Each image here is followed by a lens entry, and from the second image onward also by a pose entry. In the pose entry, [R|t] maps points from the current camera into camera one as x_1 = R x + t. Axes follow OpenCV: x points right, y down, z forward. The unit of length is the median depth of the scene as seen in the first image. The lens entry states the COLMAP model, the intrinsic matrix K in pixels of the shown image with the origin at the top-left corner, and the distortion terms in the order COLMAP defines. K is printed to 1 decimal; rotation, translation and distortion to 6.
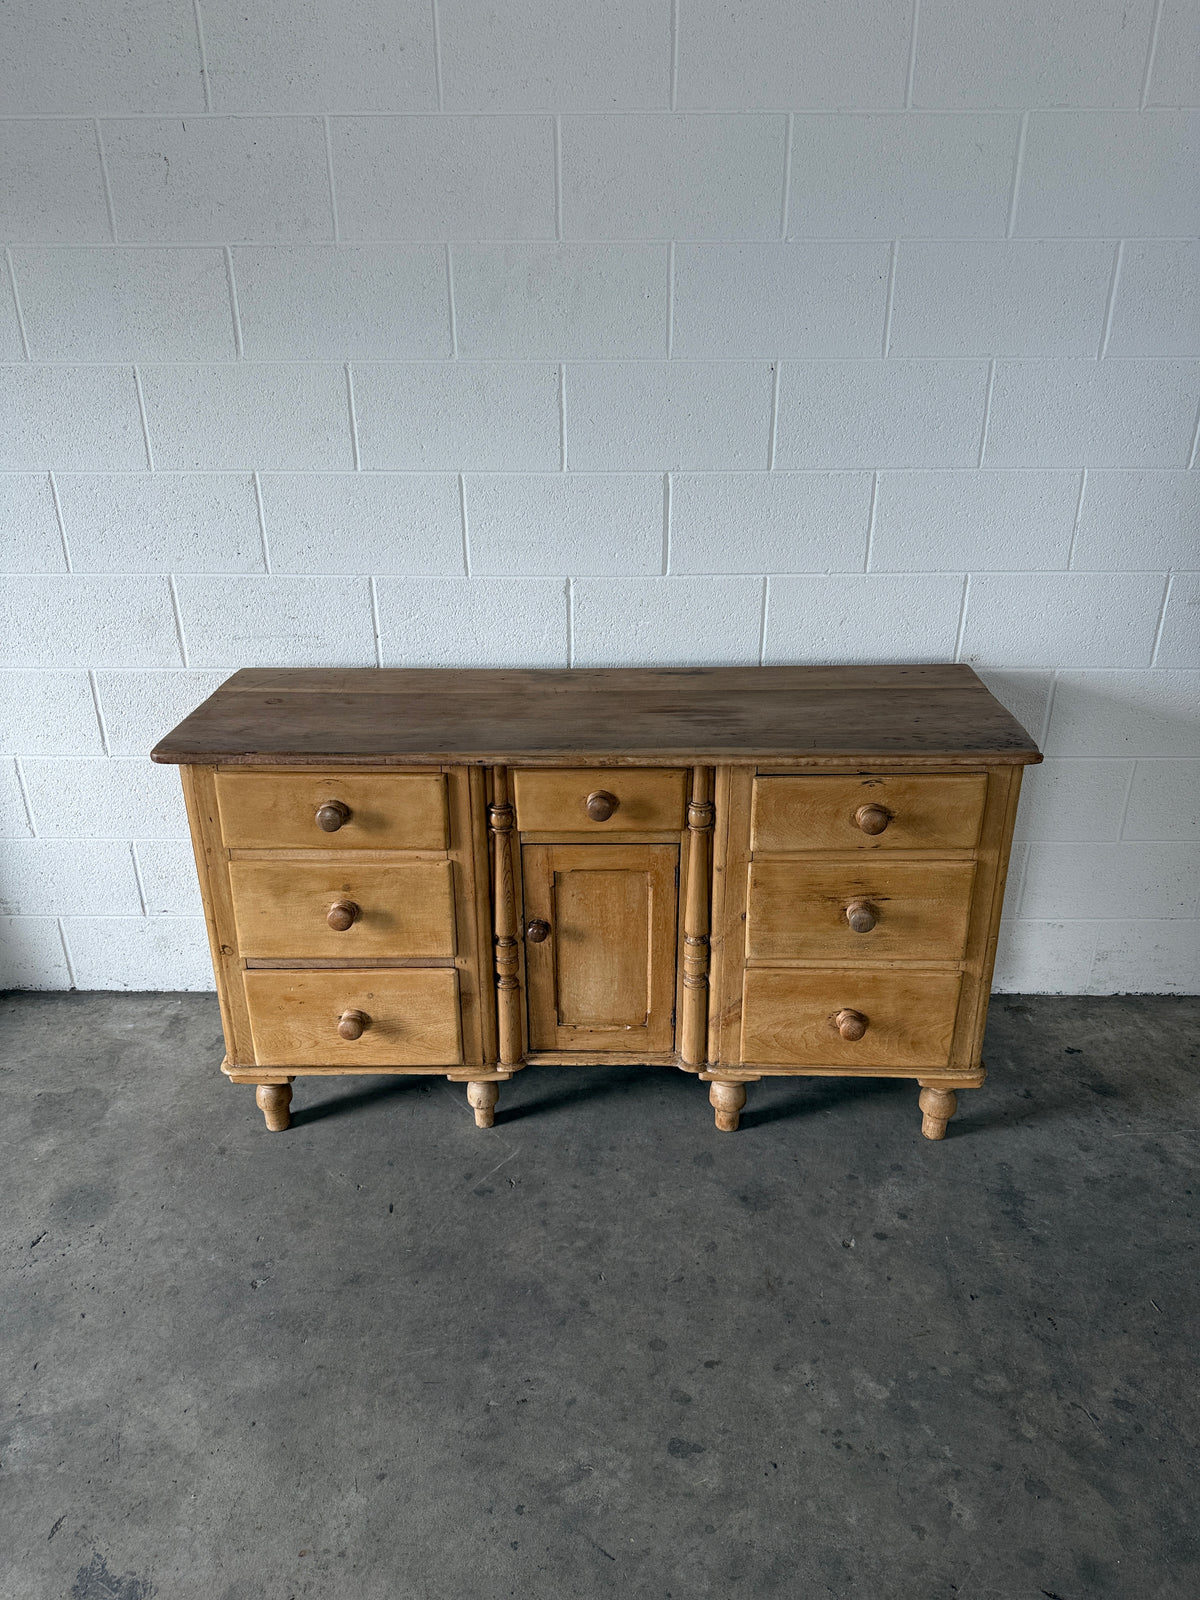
lens RADIAL K [[1131.6, 0, 603.2], [0, 1131.6, 798.7], [0, 0, 1]] dist [0.030691, -0.042072]
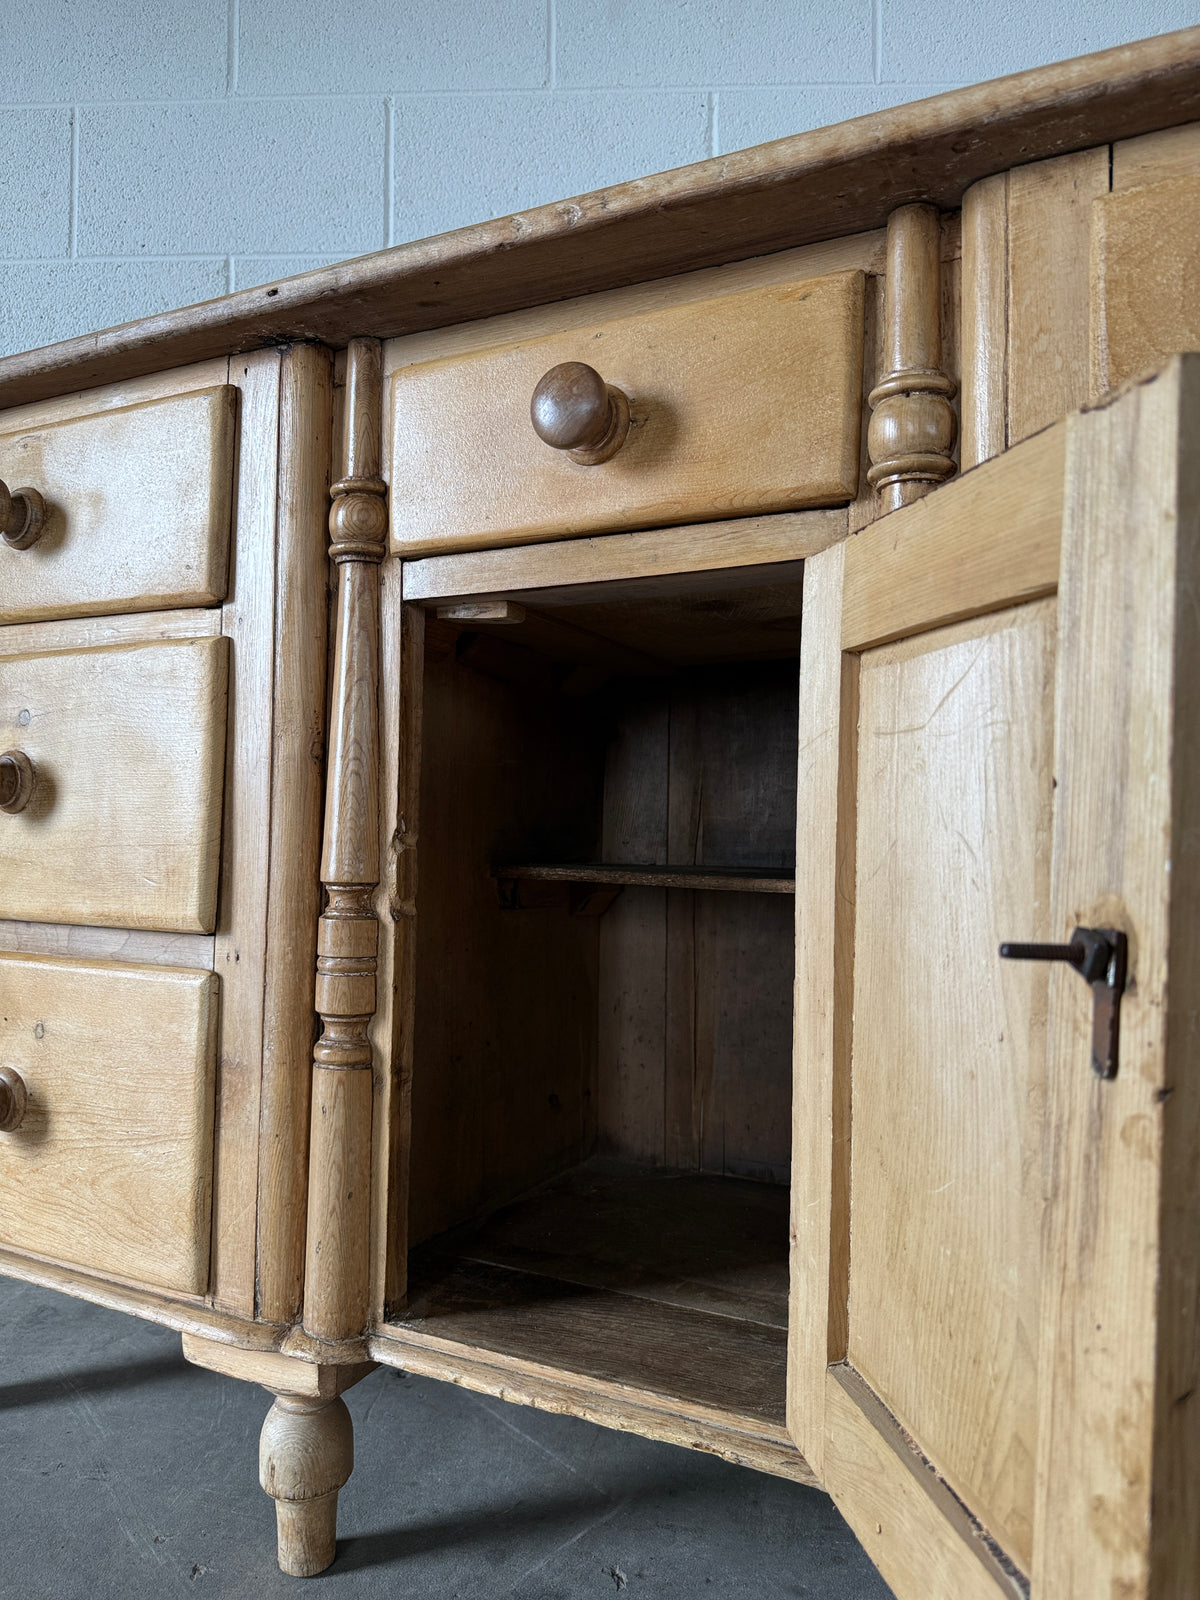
lens RADIAL K [[1131.6, 0, 603.2], [0, 1131.6, 798.7], [0, 0, 1]] dist [0.030691, -0.042072]
pose [[0.999558, 0.009178, -0.028294, -0.079206], [-0.020341, 0.904936, -0.425061, 0.274483], [0.021703, 0.425448, 0.904722, 0.588531]]
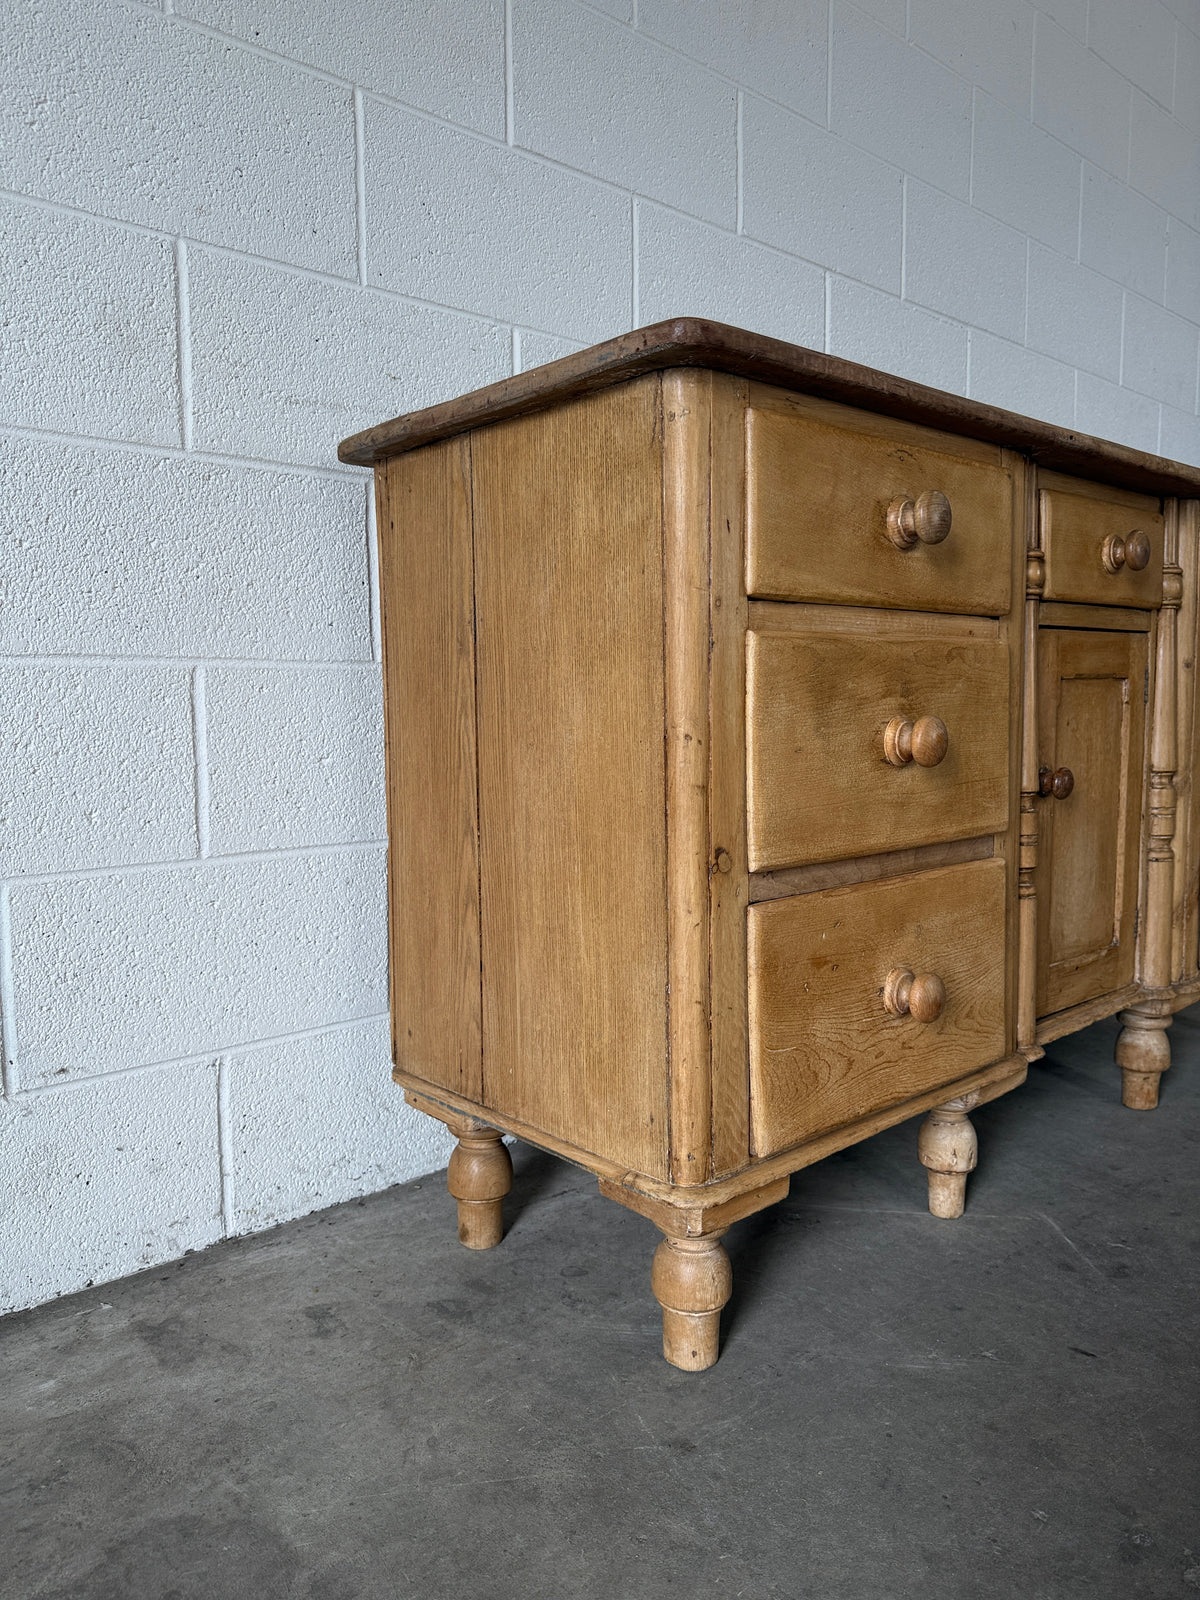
lens RADIAL K [[1147.8, 0, 604.2], [0, 1147.8, 805.3], [0, 0, 1]] dist [0.023430, -0.033484]
pose [[0.735865, -0.065220, 0.673980, -0.648582], [0.277789, 0.936812, -0.212642, 0.190840], [-0.617524, 0.343700, 0.707485, 0.699673]]
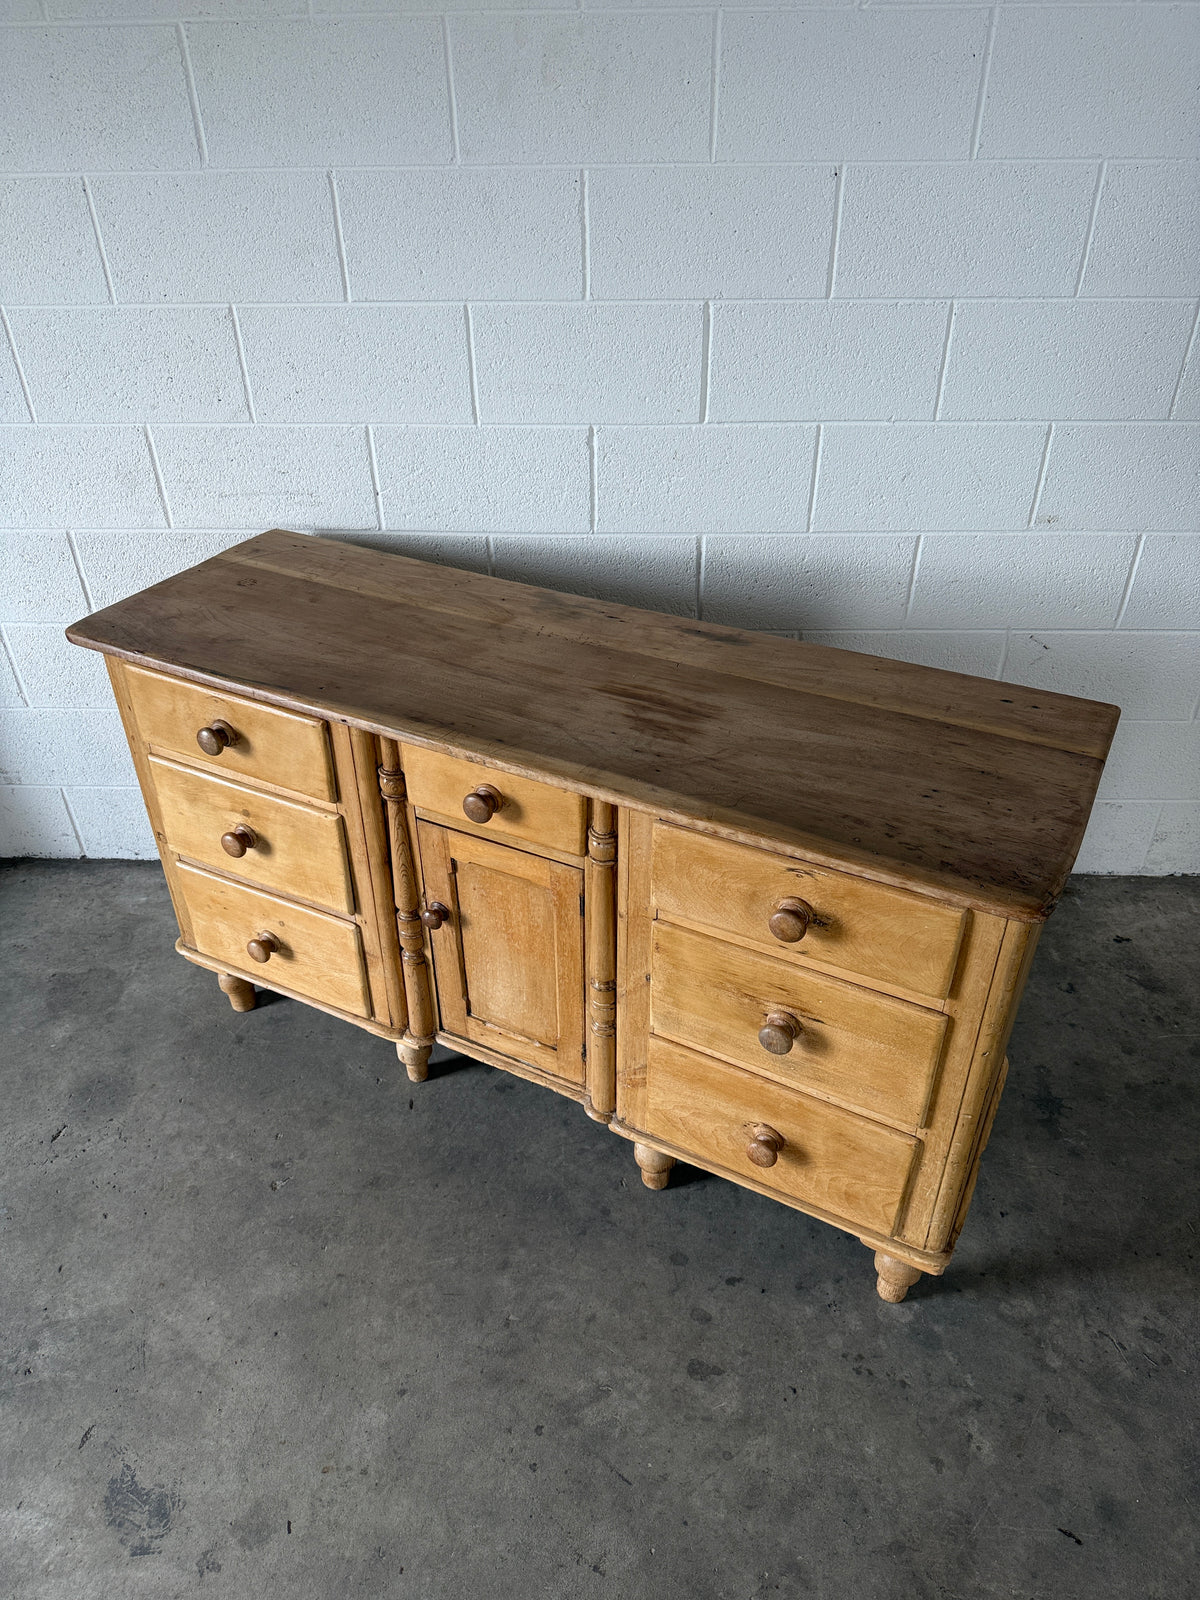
lens RADIAL K [[1136.1, 0, 600.0], [0, 1136.1, 800.0], [0, 0, 1]] dist [0.003419, -0.009506]
pose [[0.999531, 0.008809, -0.029326, 0.004151], [-0.003069, 0.981720, 0.190308, -0.087096], [0.030466, -0.190129, 0.981286, 0.090409]]
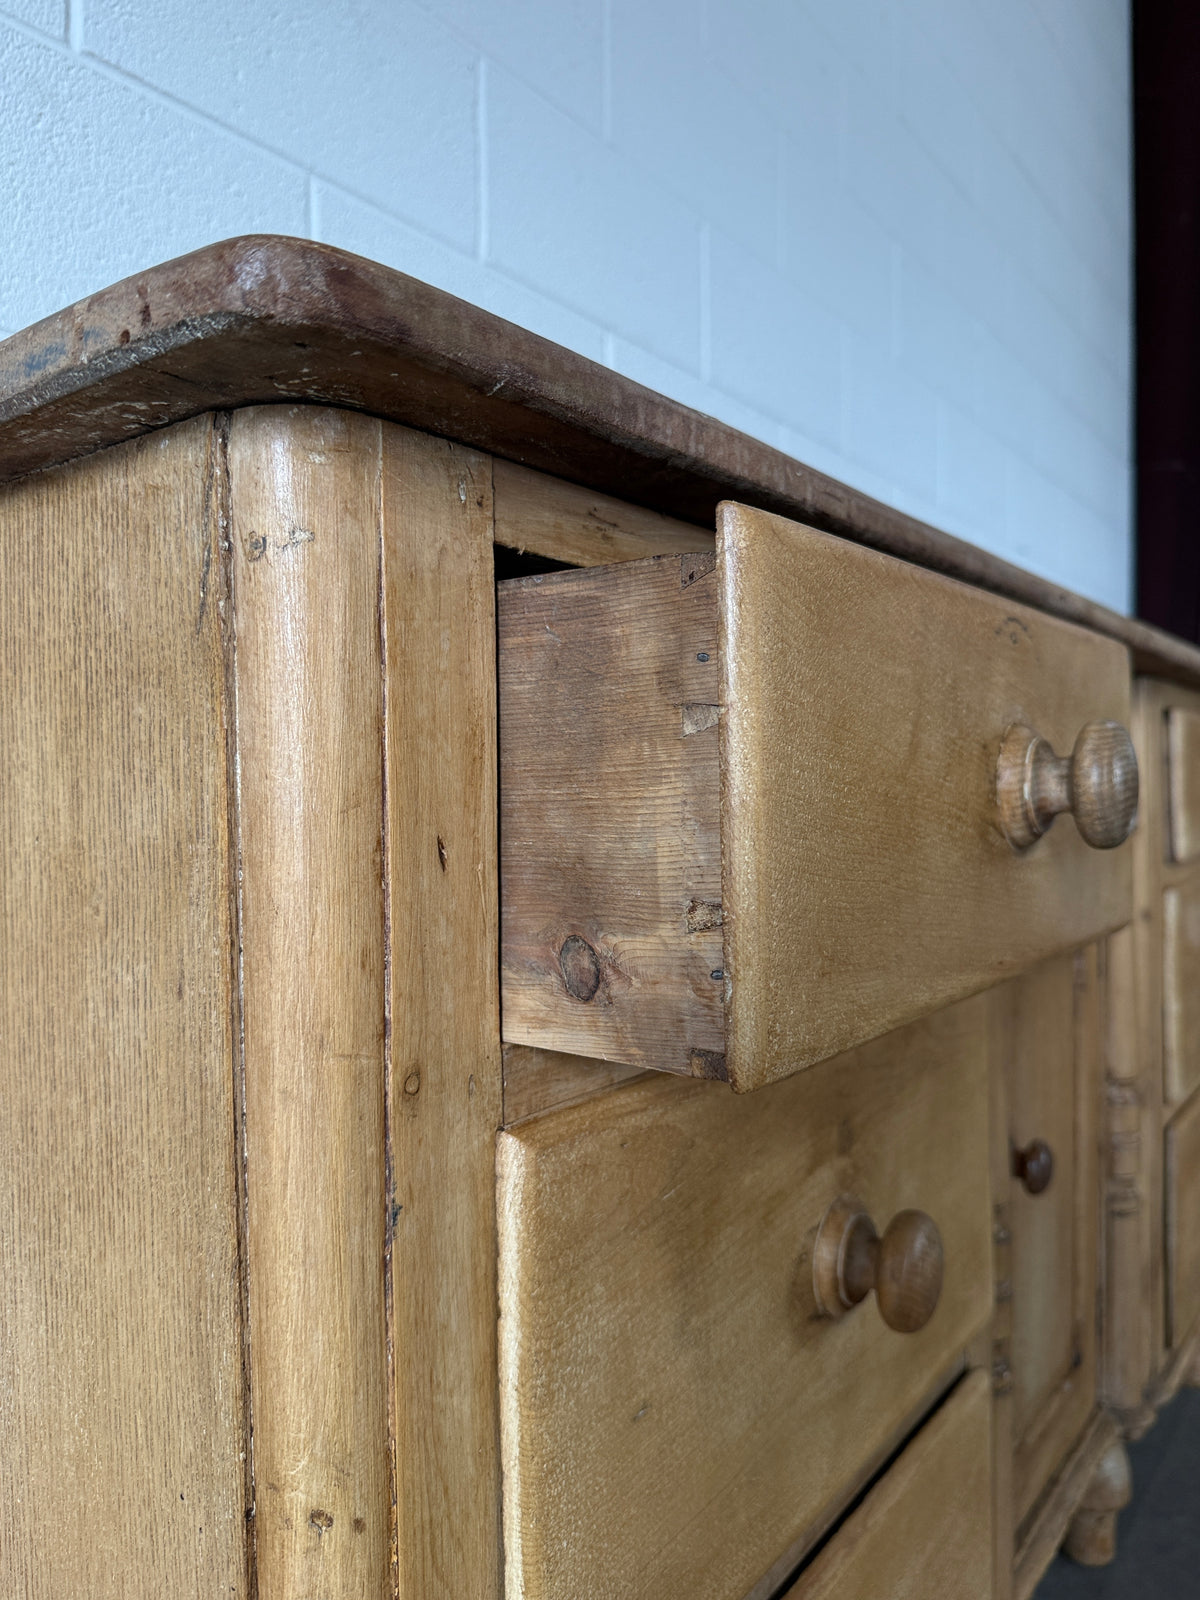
lens RADIAL K [[1218.0, 0, 681.5], [0, 1218.0, 753.5], [0, 0, 1]] dist [0.002619, -0.058152]
pose [[0.531571, 0.023846, 0.846678, -0.439366], [0.354396, 0.901638, -0.247895, 0.055431], [-0.769309, 0.431833, 0.470834, 0.832292]]
